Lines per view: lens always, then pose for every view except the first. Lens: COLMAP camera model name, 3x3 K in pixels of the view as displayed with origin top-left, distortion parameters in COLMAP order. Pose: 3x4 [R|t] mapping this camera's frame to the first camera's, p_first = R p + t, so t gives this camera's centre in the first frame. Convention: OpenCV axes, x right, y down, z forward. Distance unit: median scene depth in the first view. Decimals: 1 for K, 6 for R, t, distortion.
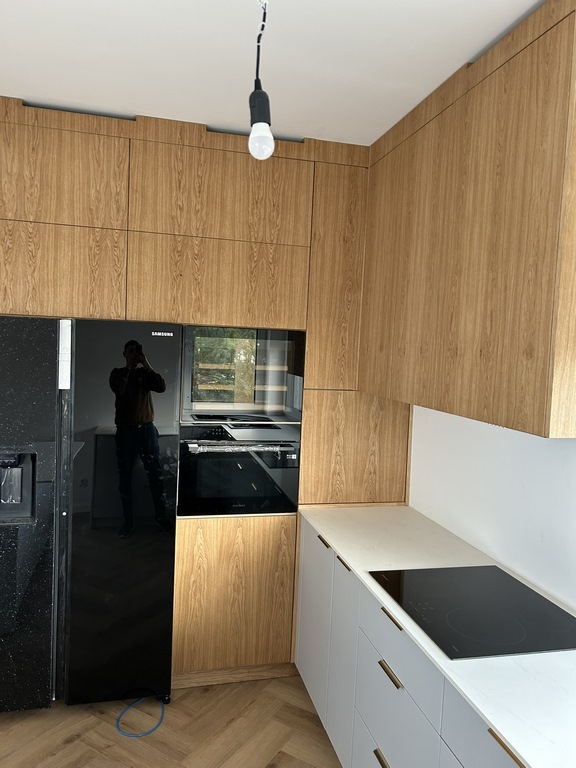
lens RADIAL K [[576.1, 0, 284.7], [0, 576.1, 382.1], [0, 0, 1]] dist [0.064361, -0.062138]
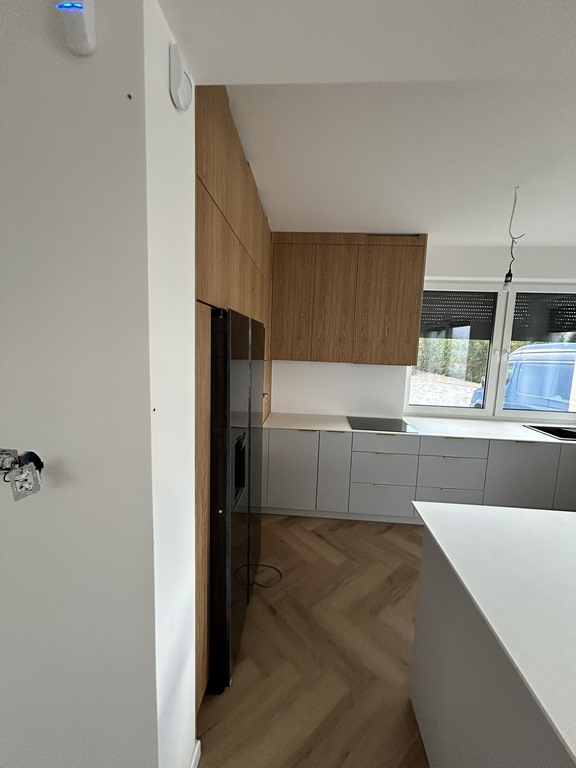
lens RADIAL K [[308.6, 0, 287.5], [0, 308.6, 384.8], [0, 0, 1]] dist [0.003091, -0.000457]
pose [[0.299426, -0.146899, 0.942743, -1.263872], [0.036002, 0.989112, 0.142690, -0.071047], [-0.953440, -0.008785, 0.301454, 0.933223]]
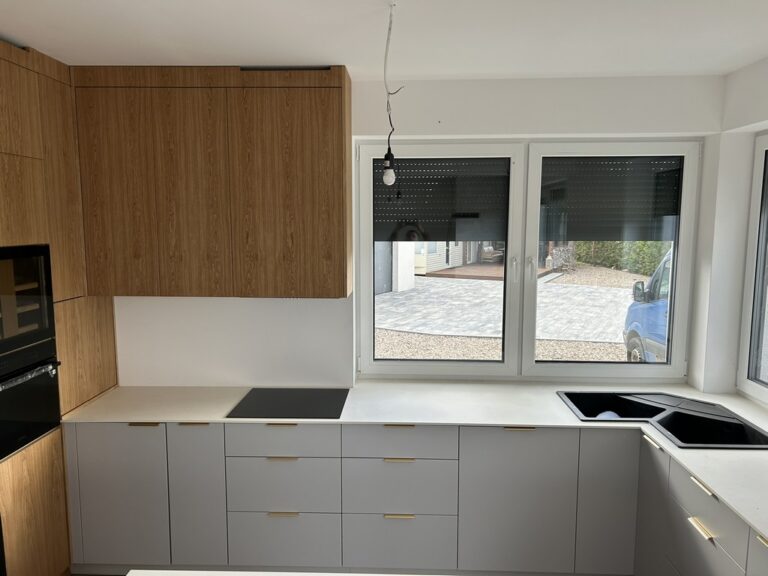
lens RADIAL K [[576.1, 0, 387.9], [0, 576.1, 293.4], [0, 0, 1]] dist [0.064361, -0.062138]
pose [[0.268022, -0.159002, 0.950202, -1.124965], [0.069470, 0.986909, 0.145549, -0.161996], [-0.960905, 0.027000, 0.275559, 0.238298]]
